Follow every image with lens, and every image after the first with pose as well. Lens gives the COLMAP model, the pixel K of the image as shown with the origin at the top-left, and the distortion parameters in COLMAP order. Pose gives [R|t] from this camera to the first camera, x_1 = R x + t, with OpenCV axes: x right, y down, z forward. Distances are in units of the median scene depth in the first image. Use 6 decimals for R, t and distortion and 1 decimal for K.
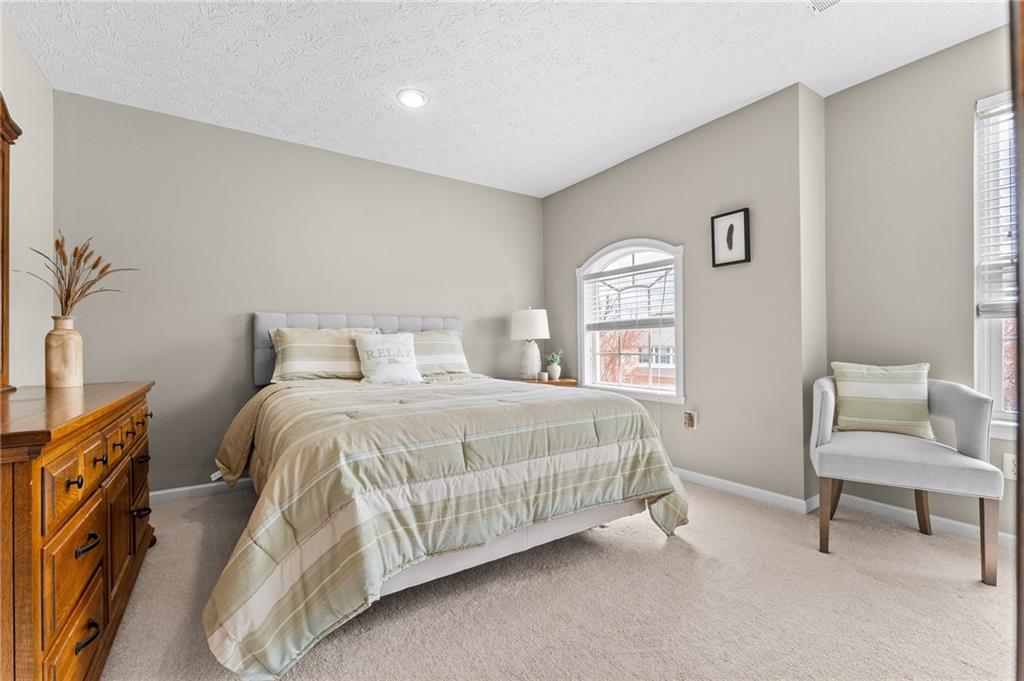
lens RADIAL K [[427.9, 0, 512.0], [0, 427.9, 340.5], [0, 0, 1]] dist [-0.001523, -0.000214]
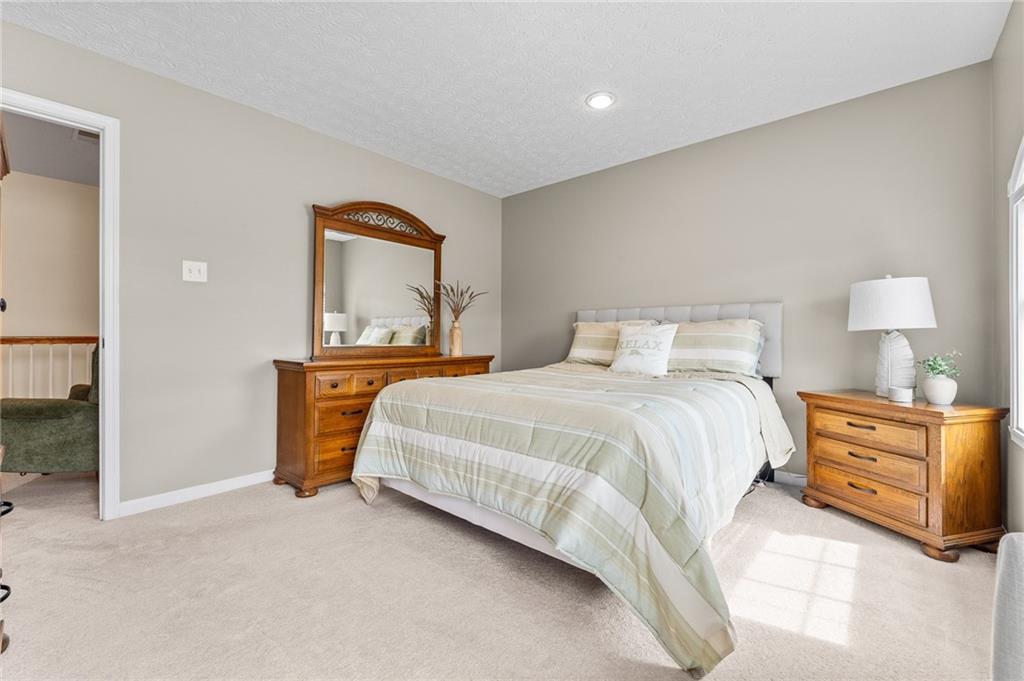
lens RADIAL K [[427.9, 0, 512.0], [0, 427.9, 340.5], [0, 0, 1]] dist [-0.001523, -0.000214]
pose [[0.261426, 0.017815, -0.965059, 1.013426], [0.002704, 0.999812, 0.019189, -0.000799], [0.965220, -0.007626, 0.261329, 0.740433]]
